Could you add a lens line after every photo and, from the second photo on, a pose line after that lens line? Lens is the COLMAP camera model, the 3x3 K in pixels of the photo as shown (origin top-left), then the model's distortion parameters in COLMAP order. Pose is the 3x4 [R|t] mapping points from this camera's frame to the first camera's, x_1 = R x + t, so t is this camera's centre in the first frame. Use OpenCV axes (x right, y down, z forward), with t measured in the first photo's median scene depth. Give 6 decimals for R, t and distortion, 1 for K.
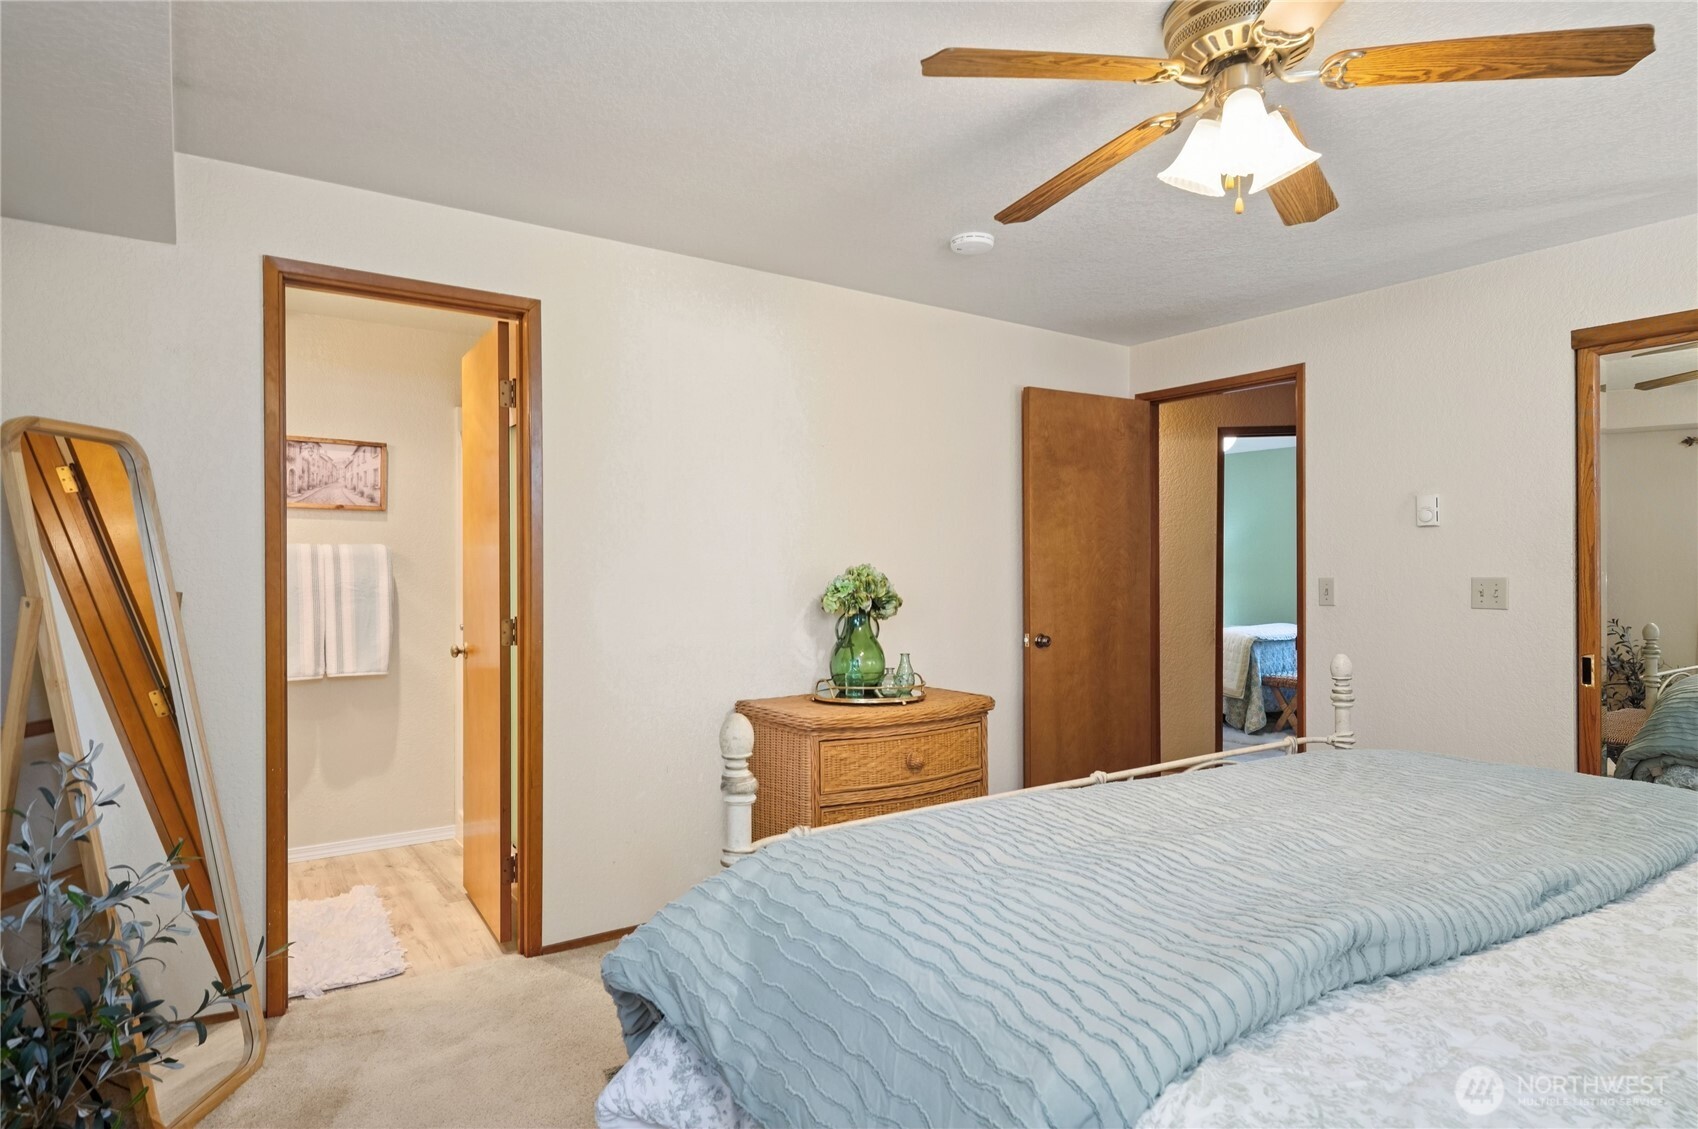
lens RADIAL K [[913.8, 0, 861.0], [0, 913.8, 572.1], [0, 0, 1]] dist [-0.002877, -0.000026]
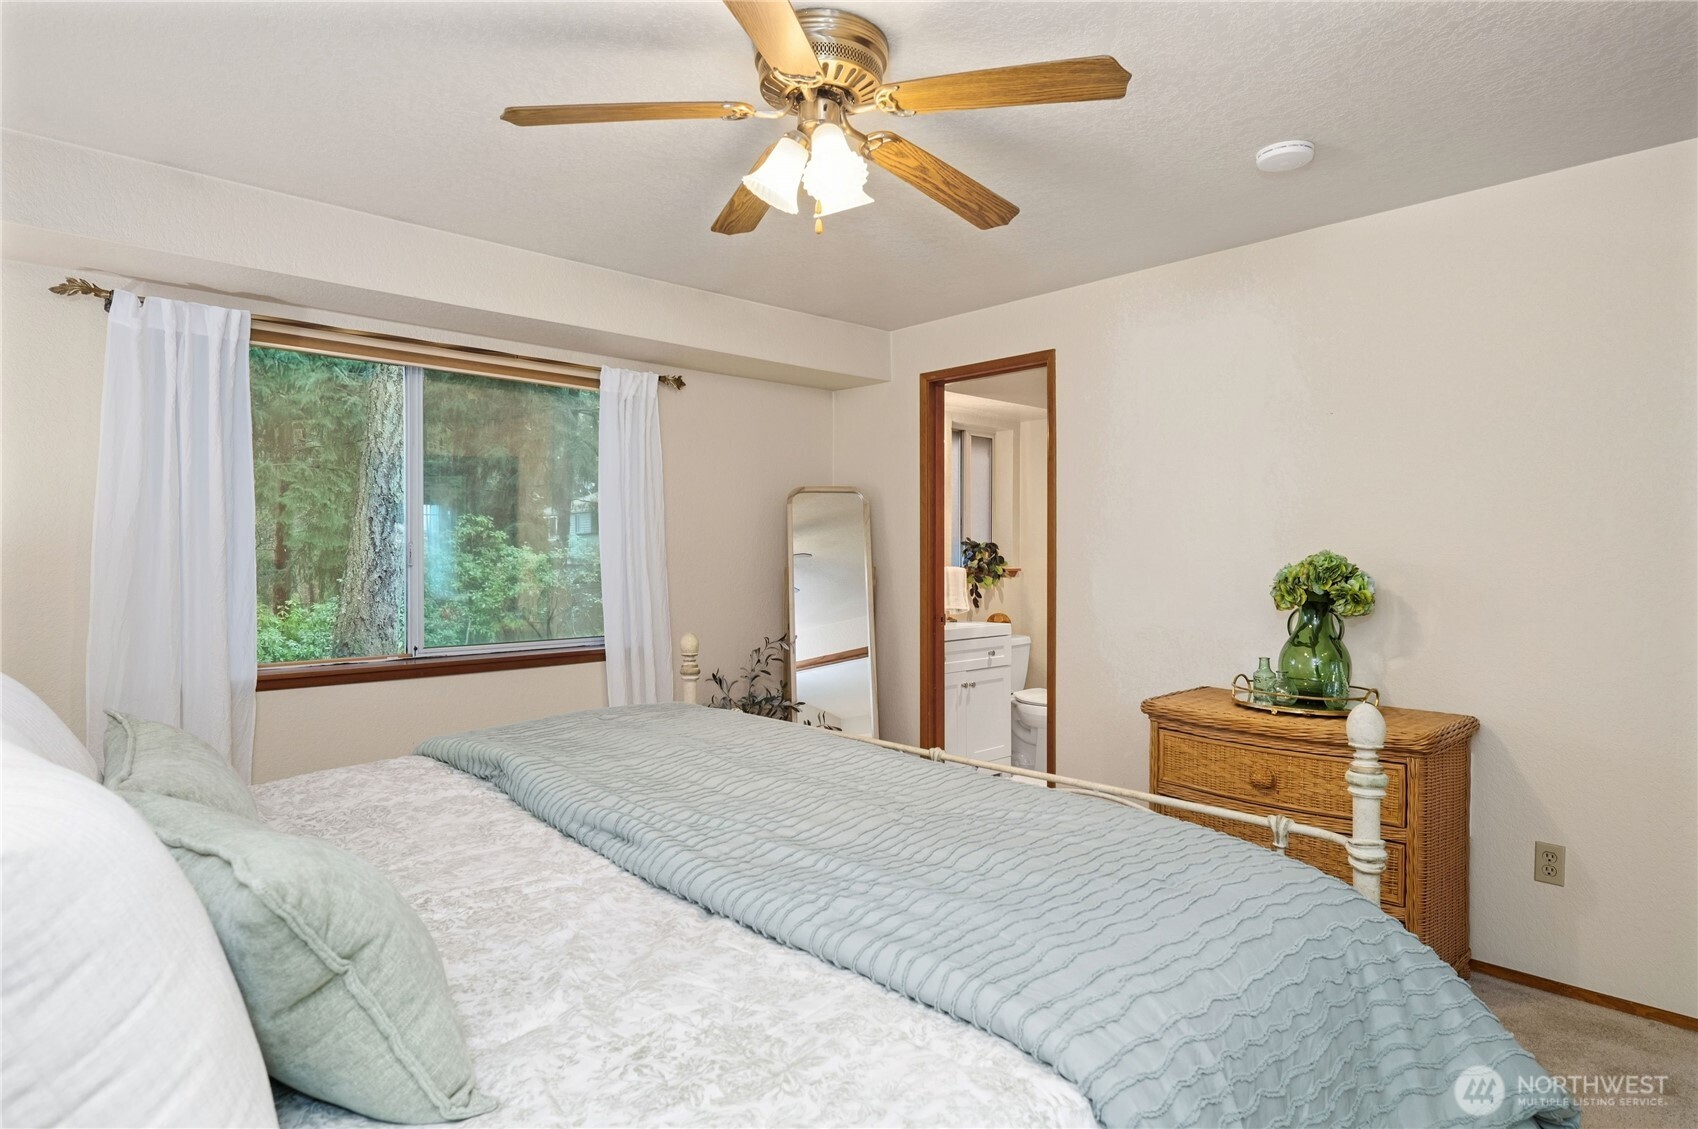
lens RADIAL K [[910.5, 0, 853.3], [0, 910.5, 577.3], [0, 0, 1]] dist [0.000165, -0.000048]
pose [[0.171202, 0.025544, -0.984905, 0.626009], [0.003374, 0.999643, 0.026512, -0.006754], [0.985230, -0.007862, 0.171054, 0.350190]]
